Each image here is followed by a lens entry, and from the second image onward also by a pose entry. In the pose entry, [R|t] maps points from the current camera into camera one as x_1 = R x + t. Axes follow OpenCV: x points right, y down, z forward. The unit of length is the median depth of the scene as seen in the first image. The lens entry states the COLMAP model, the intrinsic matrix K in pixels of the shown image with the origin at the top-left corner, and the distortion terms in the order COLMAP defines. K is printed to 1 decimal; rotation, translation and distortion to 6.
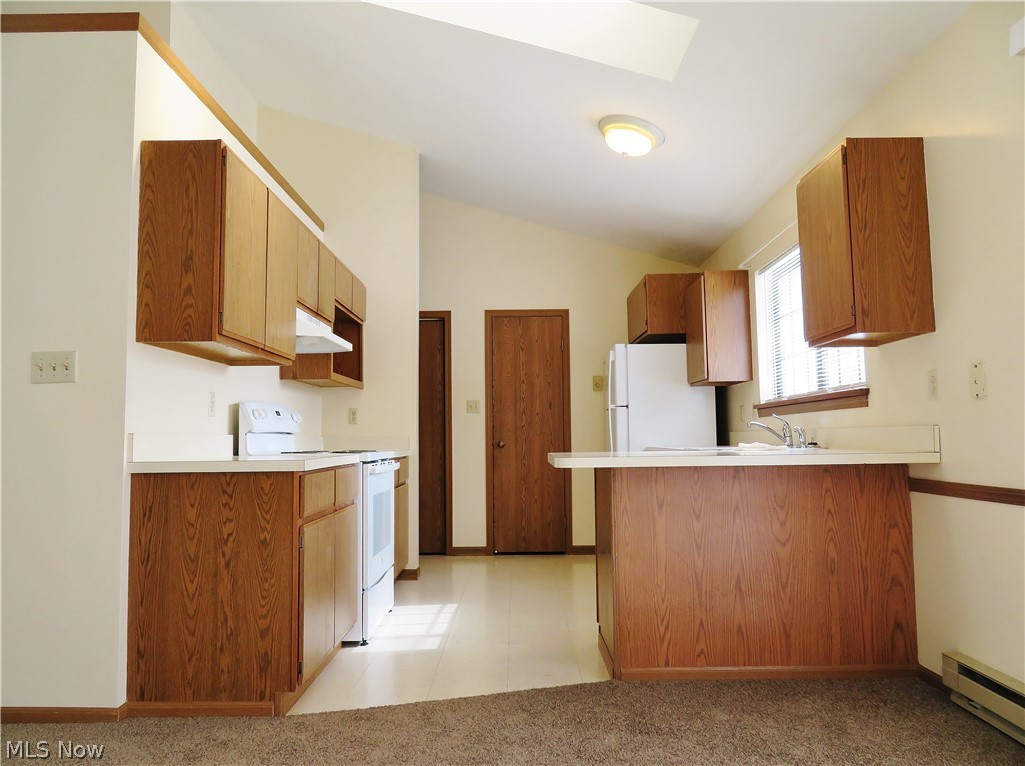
lens RADIAL K [[739.2, 0, 511.3], [0, 739.2, 383.6], [0, 0, 1]] dist [-0.013190, 0.017474]
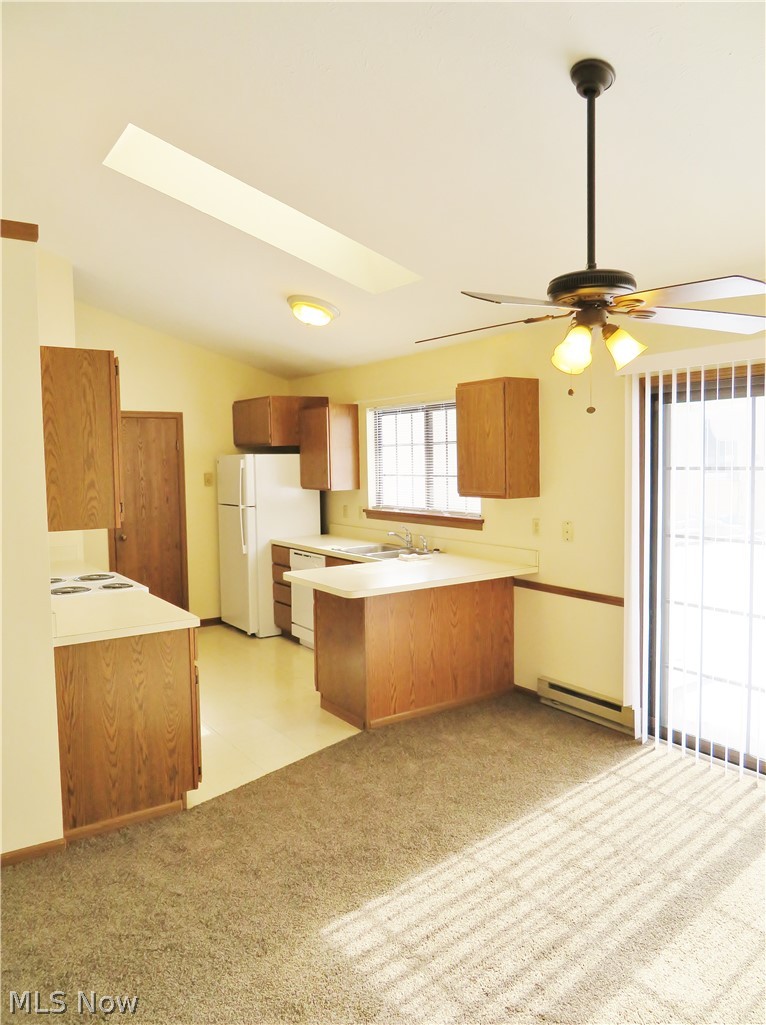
lens RADIAL K [[739.2, 0, 383.1], [0, 739.2, 509.8], [0, 0, 1]] dist [-0.013190, 0.017474]
pose [[0.824045, -0.040431, 0.565080, -0.713322], [-0.037406, 0.991391, 0.125481, -0.248466], [-0.565289, -0.124539, 0.815438, -0.203095]]
